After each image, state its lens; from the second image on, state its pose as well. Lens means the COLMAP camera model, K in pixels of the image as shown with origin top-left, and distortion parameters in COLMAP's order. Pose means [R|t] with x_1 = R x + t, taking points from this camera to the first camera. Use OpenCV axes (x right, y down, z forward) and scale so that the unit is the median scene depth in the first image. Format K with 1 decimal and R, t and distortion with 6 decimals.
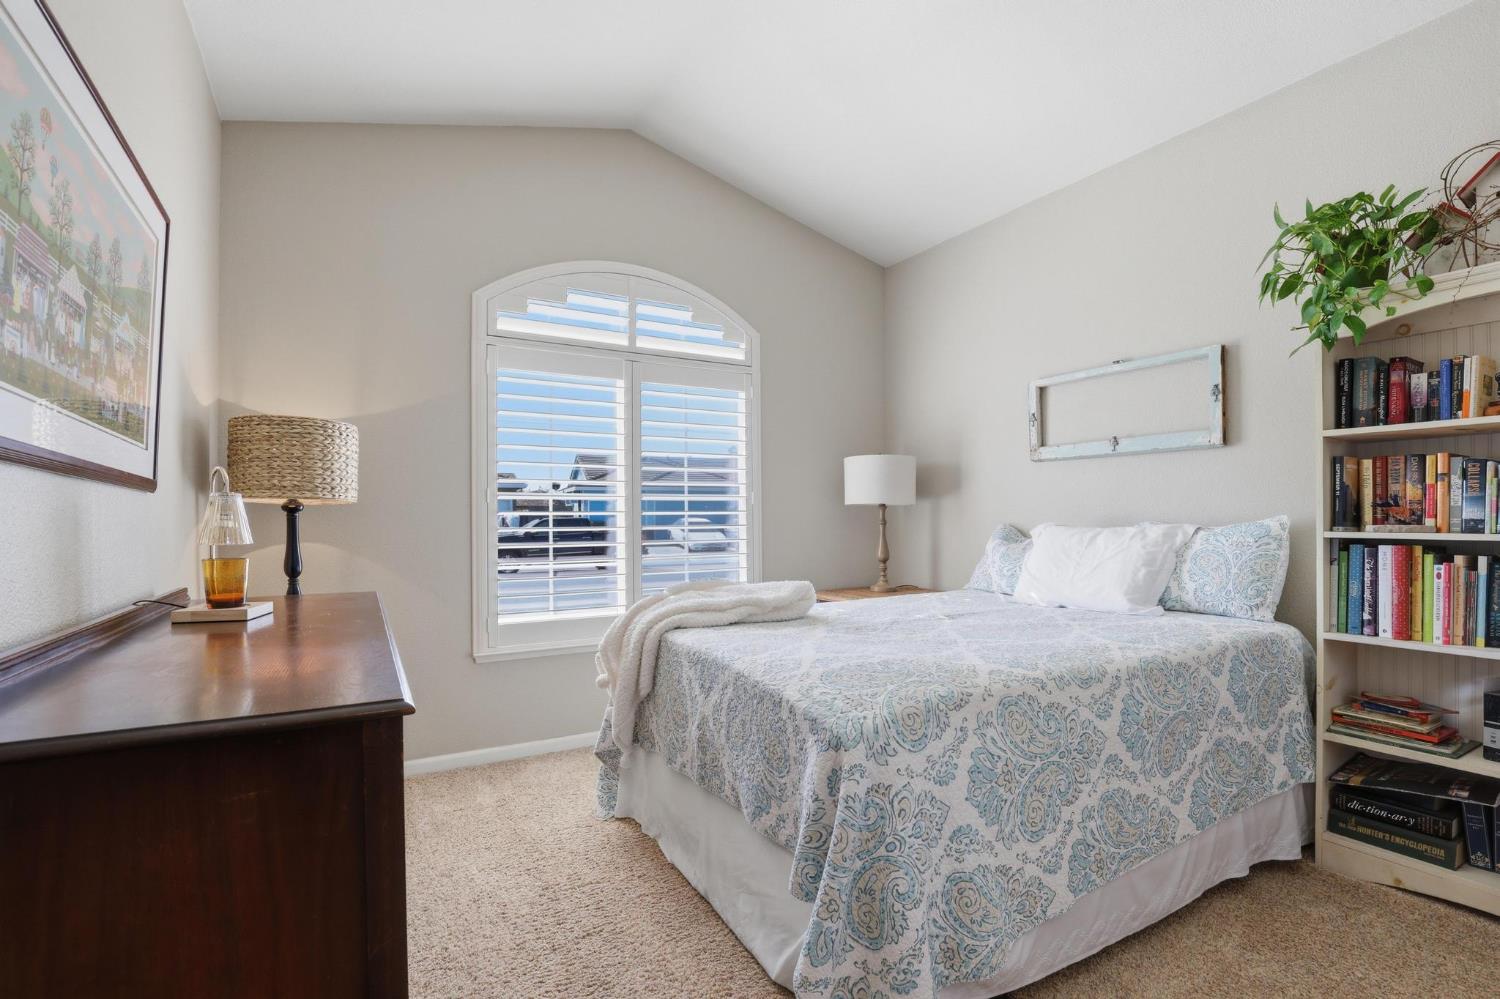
lens RADIAL K [[697.1, 0, 747.0], [0, 697.1, 508.6], [0, 0, 1]] dist [-0.036406, 0.007642]
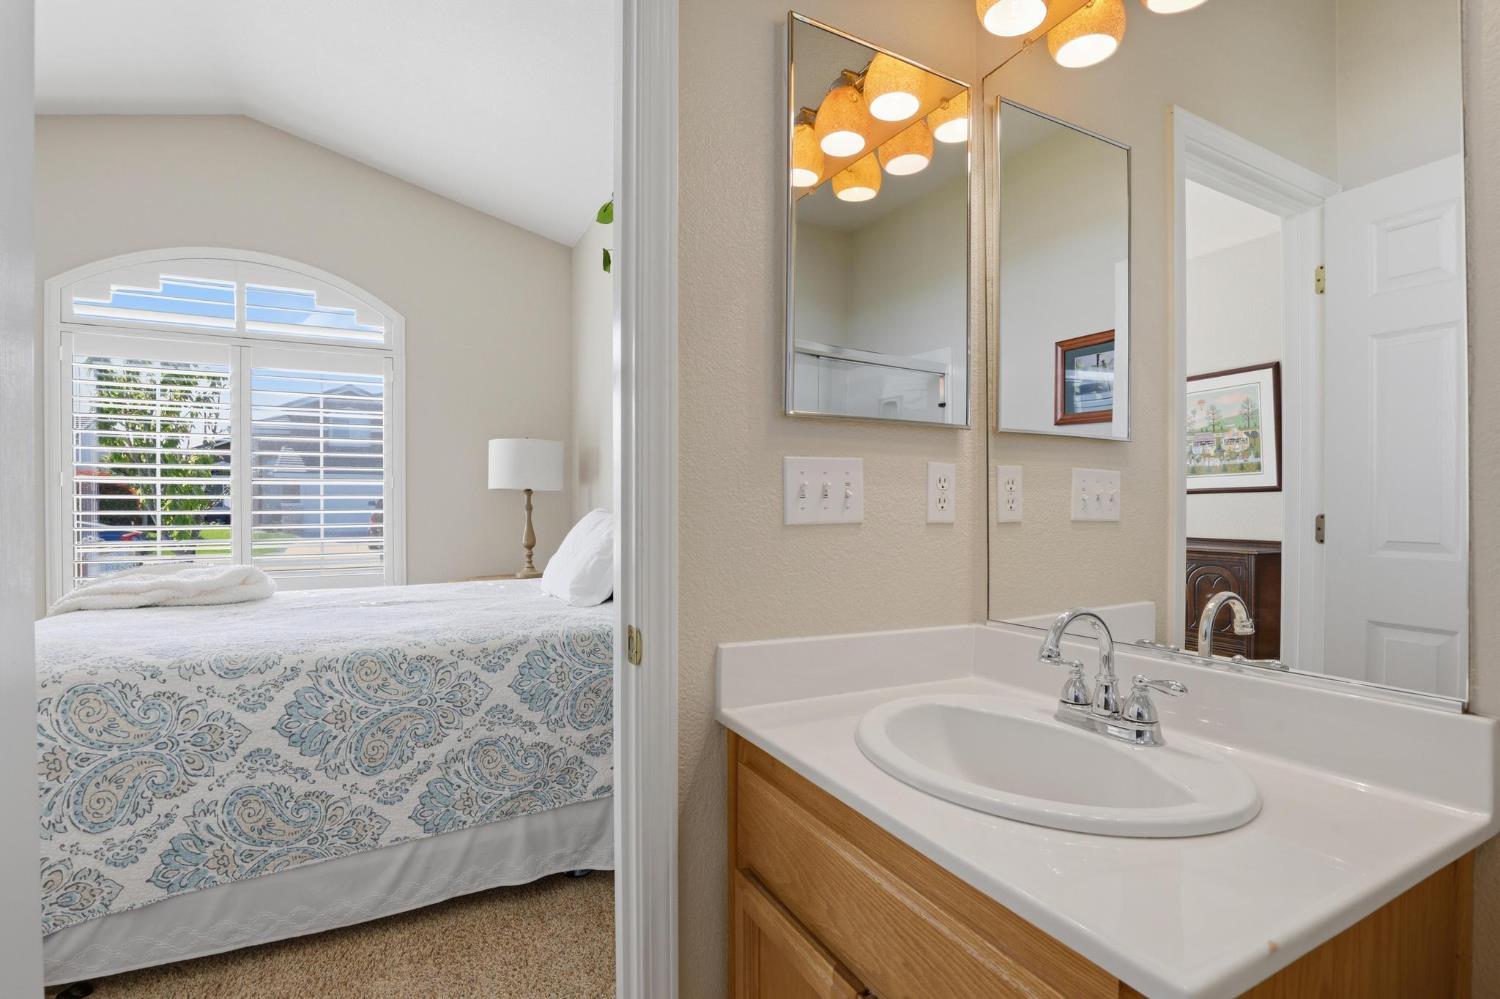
lens RADIAL K [[697.1, 0, 741.9], [0, 697.1, 502.9], [0, 0, 1]] dist [-0.036406, 0.007642]
pose [[0.998918, 0.003873, -0.046346, 1.114536], [-0.003306, 0.999919, 0.012302, 0.000607], [0.046390, -0.012135, 0.998850, 0.073480]]
